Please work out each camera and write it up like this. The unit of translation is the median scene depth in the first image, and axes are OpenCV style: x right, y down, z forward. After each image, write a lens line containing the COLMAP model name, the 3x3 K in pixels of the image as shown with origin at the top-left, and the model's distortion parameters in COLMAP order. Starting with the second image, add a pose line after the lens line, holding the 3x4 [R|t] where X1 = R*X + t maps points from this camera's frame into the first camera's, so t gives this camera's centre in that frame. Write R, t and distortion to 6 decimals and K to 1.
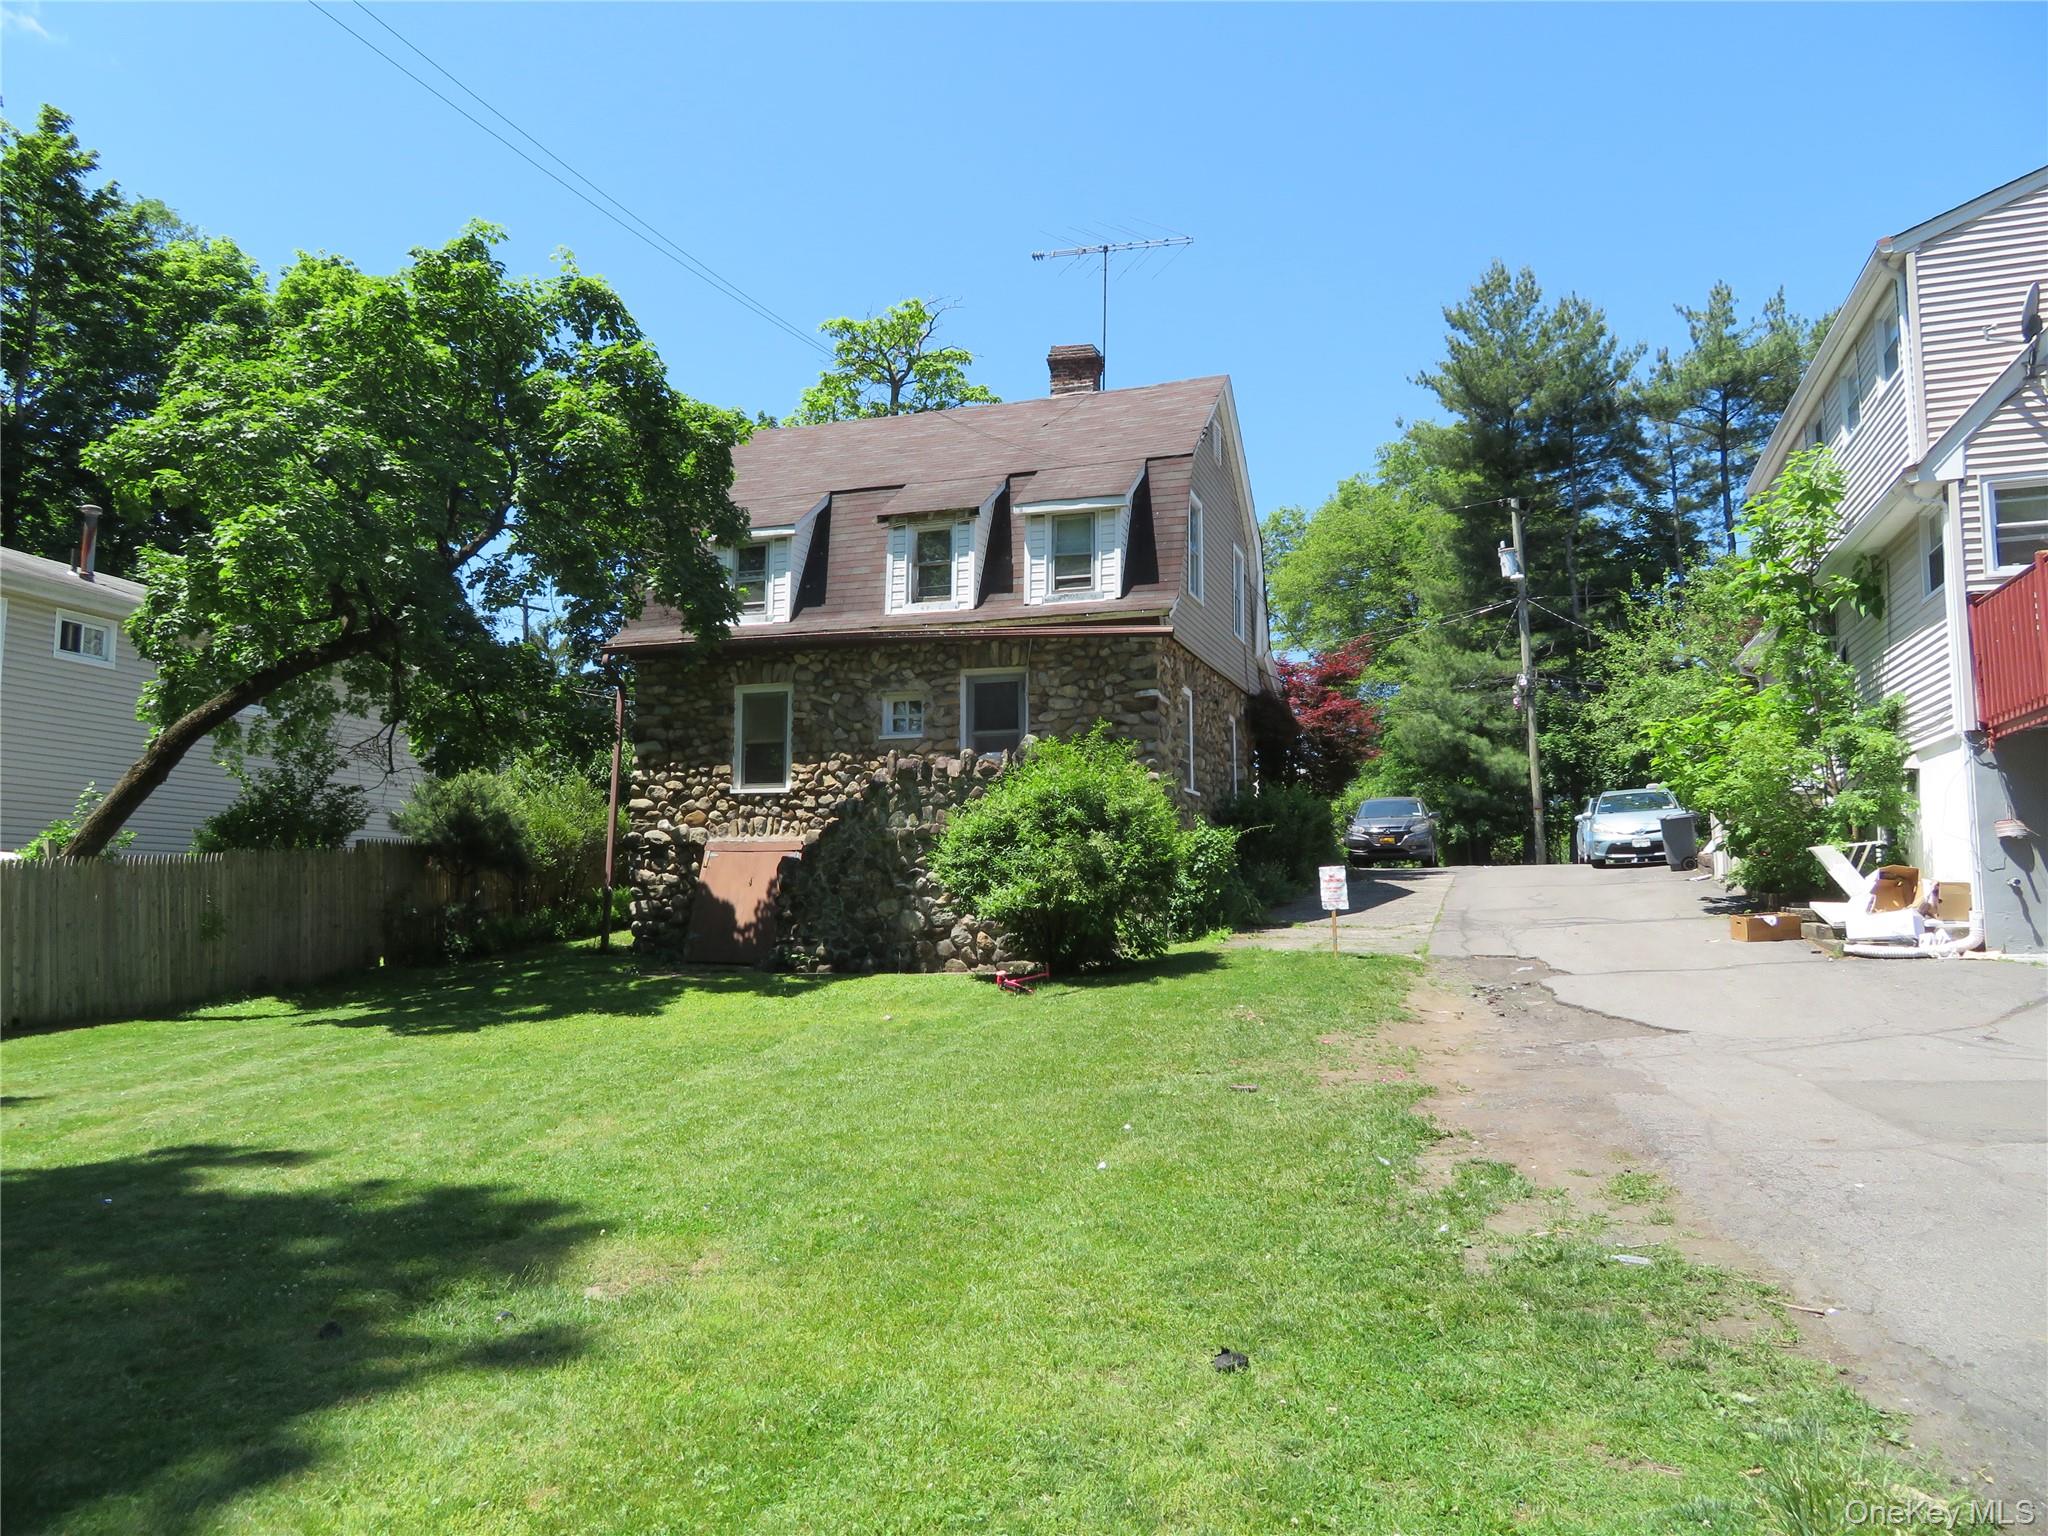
lens RADIAL K [[1469.7, 0, 1027.2], [0, 1469.7, 764.1], [0, 0, 1]] dist [-0.011508, 0.004503]
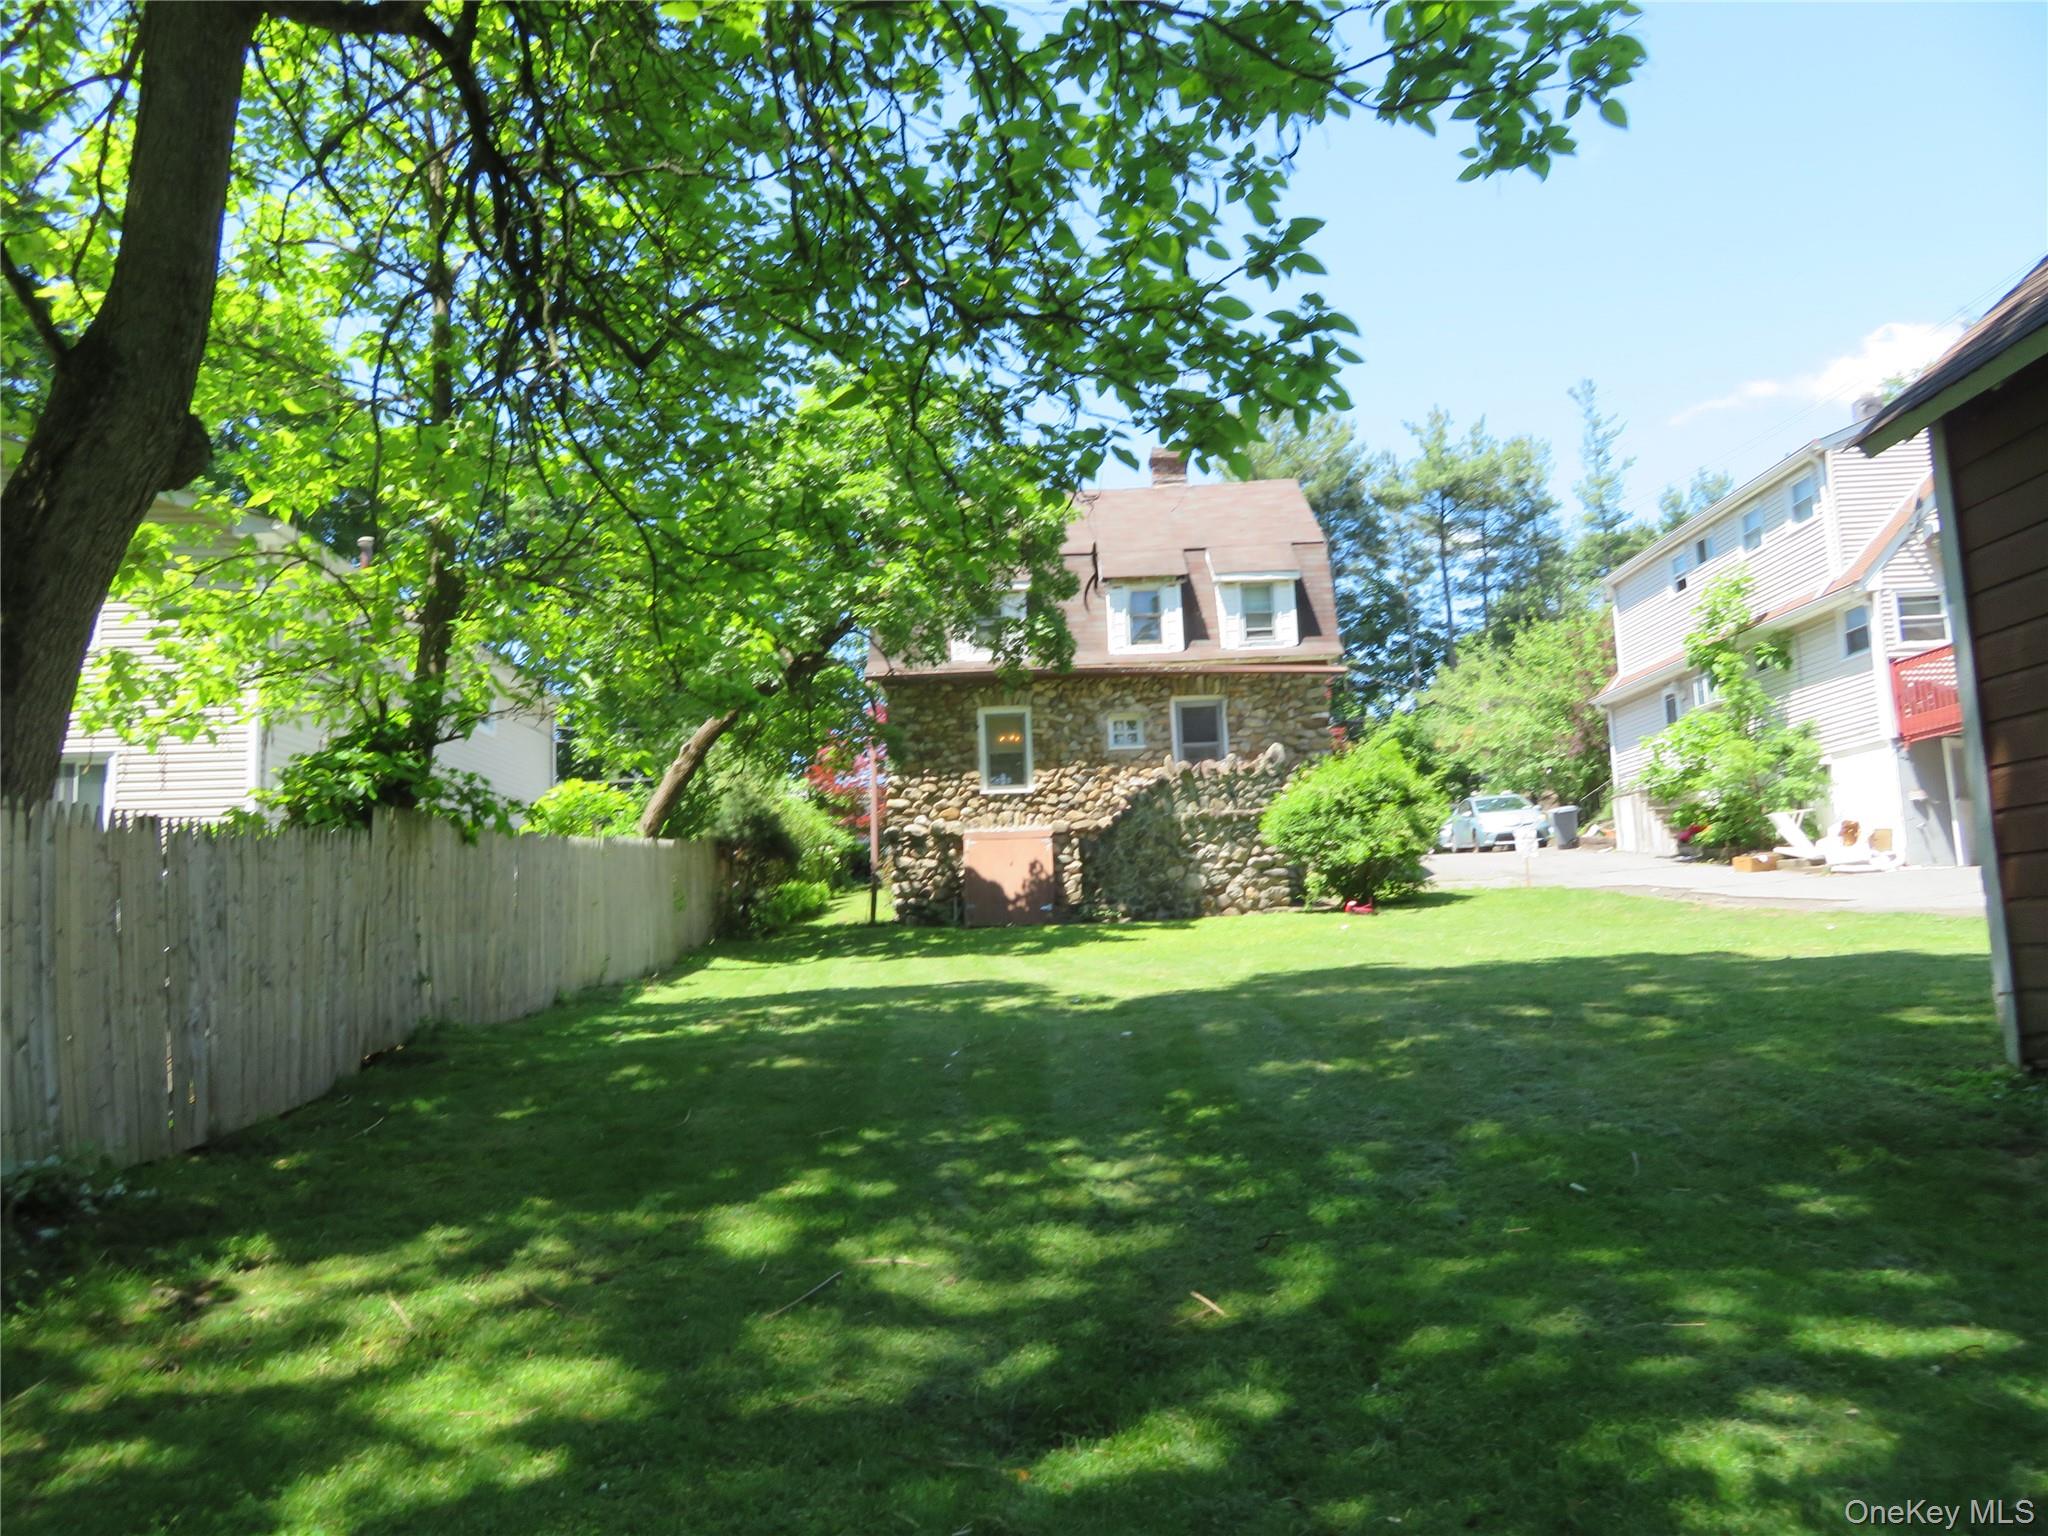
lens RADIAL K [[1469.7, 0, 1019.4], [0, 1469.7, 770.6], [0, 0, 1]] dist [-0.011508, 0.004503]
pose [[0.952230, -0.001840, 0.305378, -0.572046], [0.009524, 0.999674, -0.023675, 0.031220], [-0.305235, 0.025453, 0.951937, -0.208460]]
